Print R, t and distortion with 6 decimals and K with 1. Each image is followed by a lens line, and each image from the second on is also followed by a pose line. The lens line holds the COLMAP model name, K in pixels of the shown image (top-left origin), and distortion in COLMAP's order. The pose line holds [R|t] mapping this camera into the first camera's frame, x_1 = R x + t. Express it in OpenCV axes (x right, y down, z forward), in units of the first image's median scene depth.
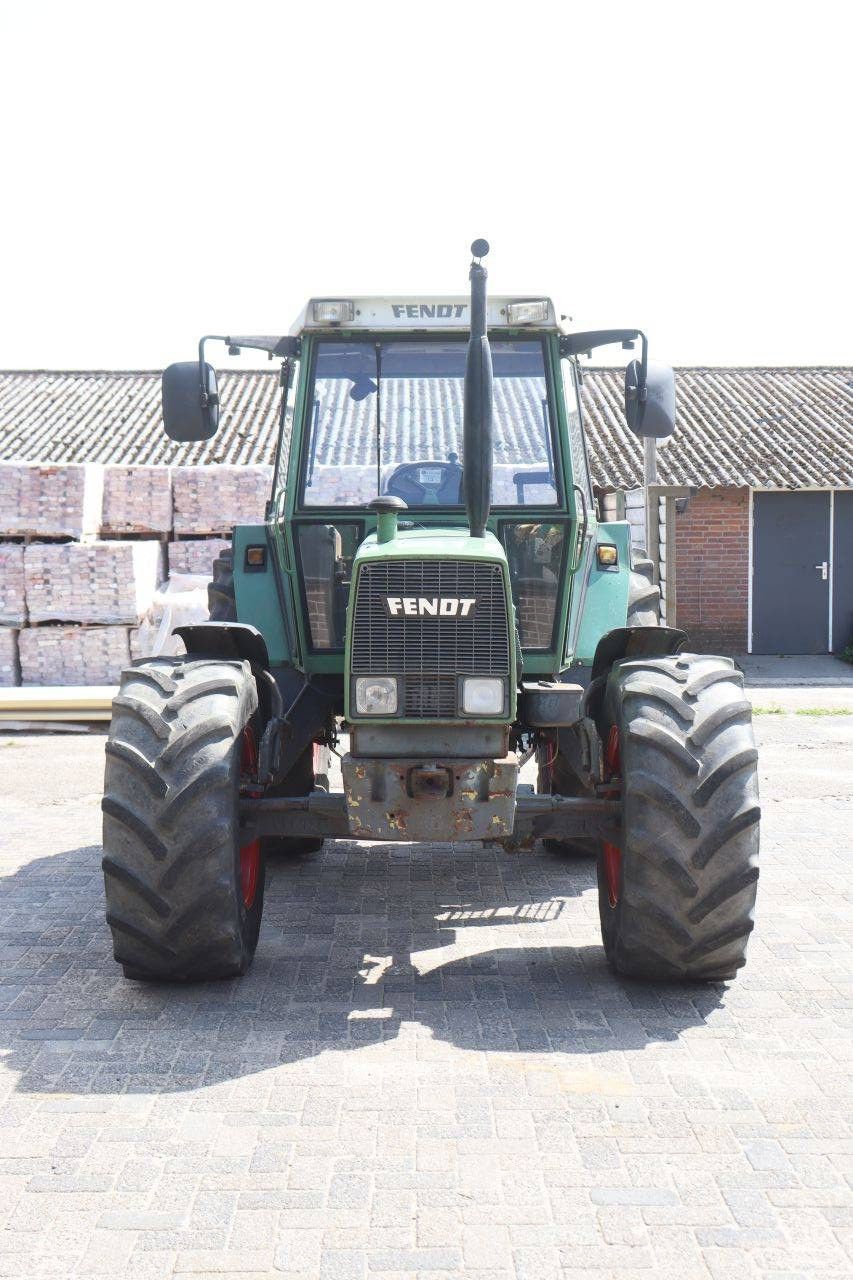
lens RADIAL K [[1631.9, 0, 403.1], [0, 1631.9, 640.2], [0, 0, 1]] dist [0.004072, 0.000000]
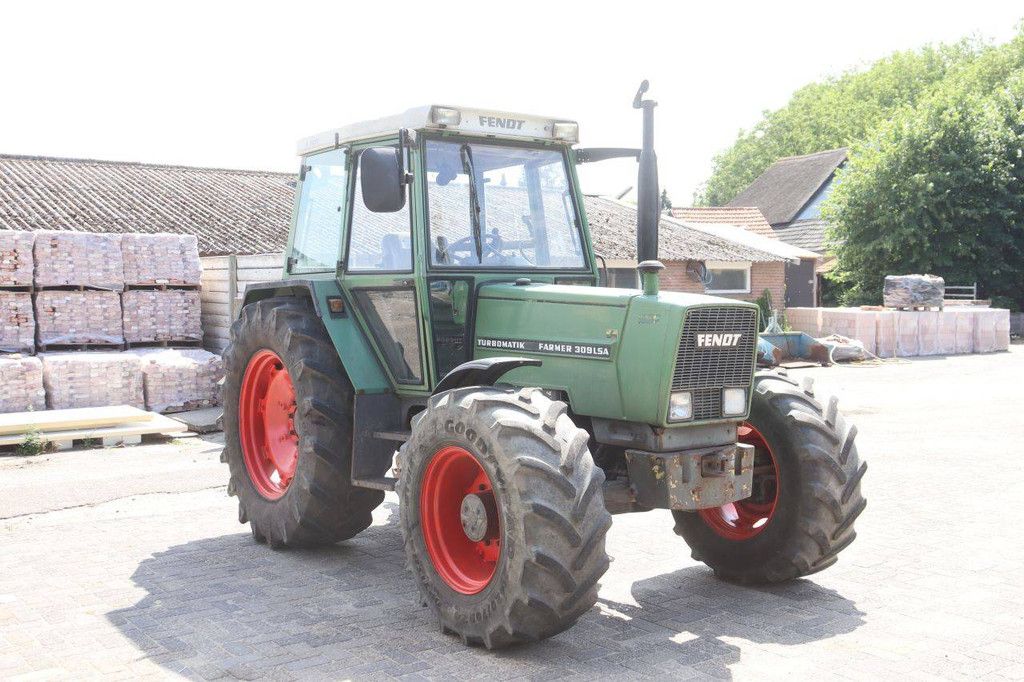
lens RADIAL K [[1118.5, 0, 522.1], [0, 1118.5, 343.9], [0, 0, 1]] dist [-0.018521, 0.000000]
pose [[0.790903, -0.028716, 0.611268, -0.696891], [0.037126, 0.999310, -0.001090, -0.022142], [-0.610815, 0.023556, 0.791423, 0.336850]]
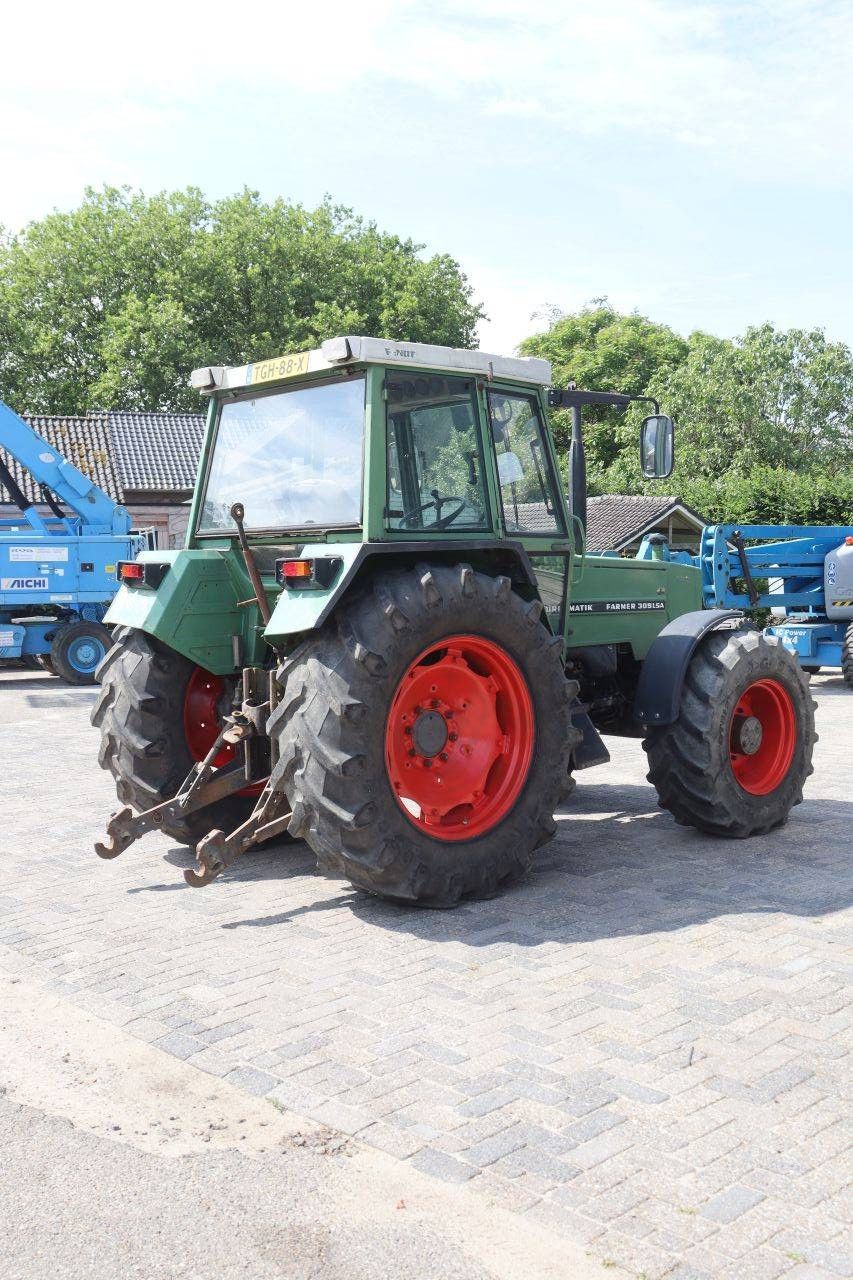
lens RADIAL K [[1315.0, 0, 435.4], [0, 1315.0, 638.3], [0, 0, 1]] dist [-0.051676, 0.000000]
pose [[-0.686784, -0.024343, 0.726454, -0.928099], [0.057853, 0.994438, 0.088017, -0.120822], [-0.724556, 0.102476, -0.681555, 2.259655]]
